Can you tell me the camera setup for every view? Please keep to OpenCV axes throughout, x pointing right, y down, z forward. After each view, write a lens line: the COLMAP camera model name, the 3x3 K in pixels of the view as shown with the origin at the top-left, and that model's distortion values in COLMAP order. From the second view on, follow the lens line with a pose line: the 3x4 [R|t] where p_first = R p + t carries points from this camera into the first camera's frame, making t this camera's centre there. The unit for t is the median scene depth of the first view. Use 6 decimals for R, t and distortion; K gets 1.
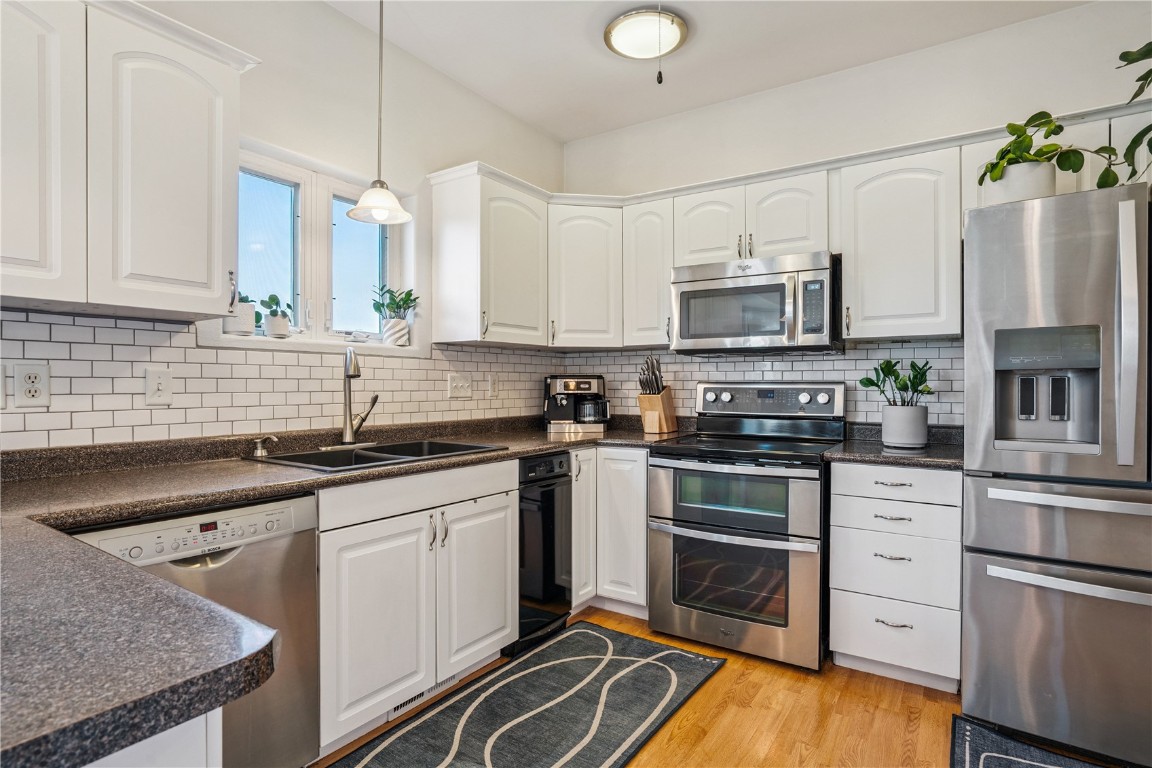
lens RADIAL K [[601.0, 0, 578.2], [0, 601.0, 389.9], [0, 0, 1]] dist [-0.015508, 0.000837]
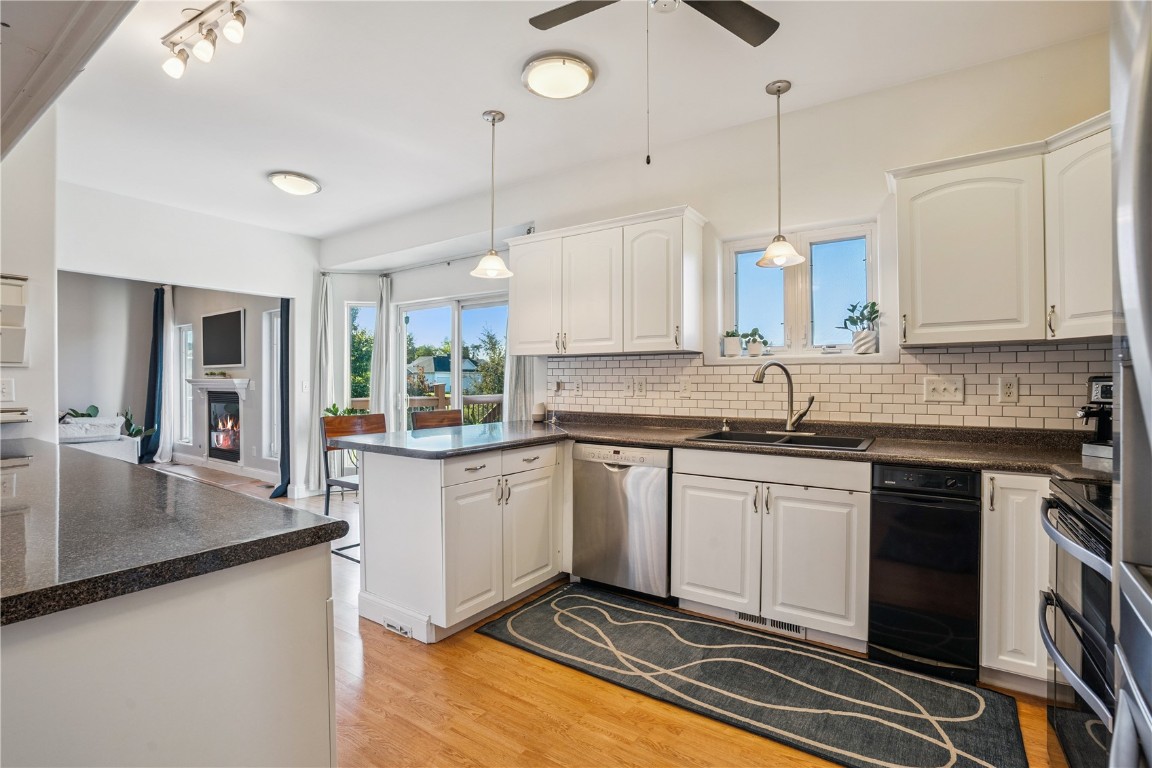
lens RADIAL K [[525.9, 0, 576.0], [0, 525.9, 384.0], [0, 0, 1]] dist [0.000275, 0.000261]
pose [[-0.001541, 0.003369, -0.999993, 0.730836], [-0.008918, 0.999955, 0.003382, -0.014885], [0.999959, 0.008923, -0.001511, 0.472915]]
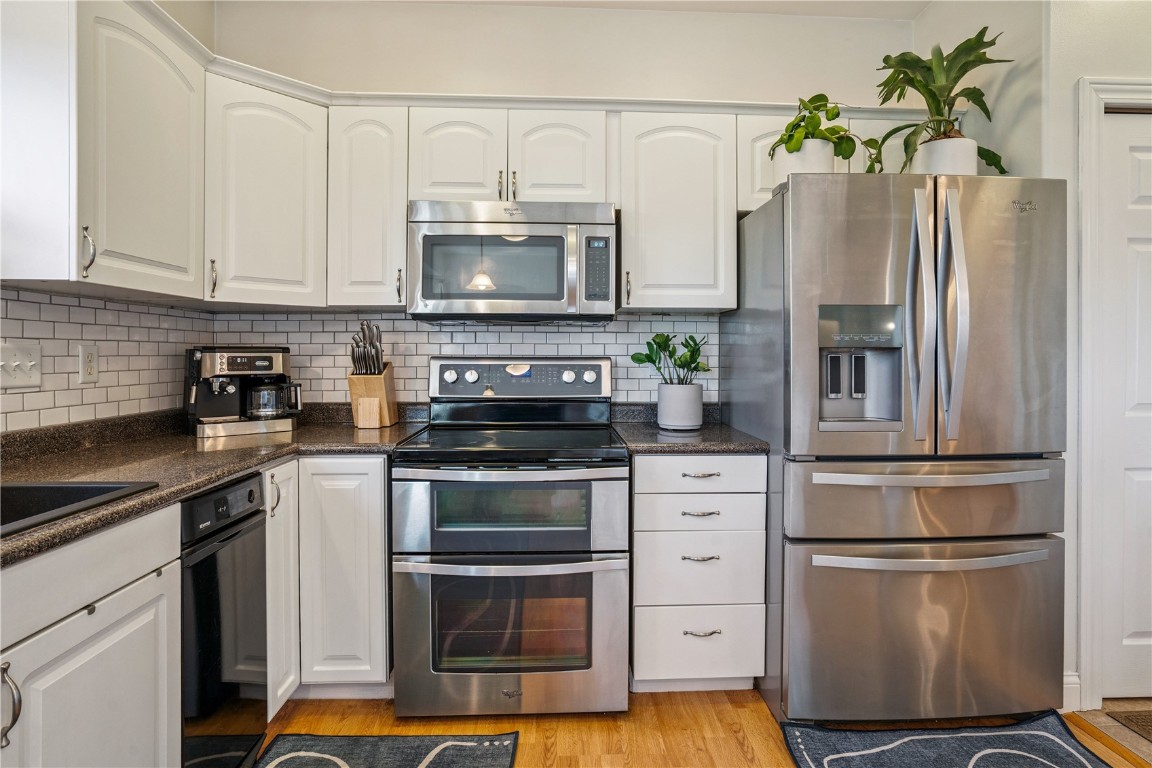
lens RADIAL K [[596.2, 0, 577.3], [0, 596.2, 353.8], [0, 0, 1]] dist [-0.046859, 0.027039]
pose [[0.805420, 0.001141, 0.592703, -0.116463], [0.004703, 0.999954, -0.008317, -0.012248], [-0.592685, 0.009486, 0.805378, 0.336770]]
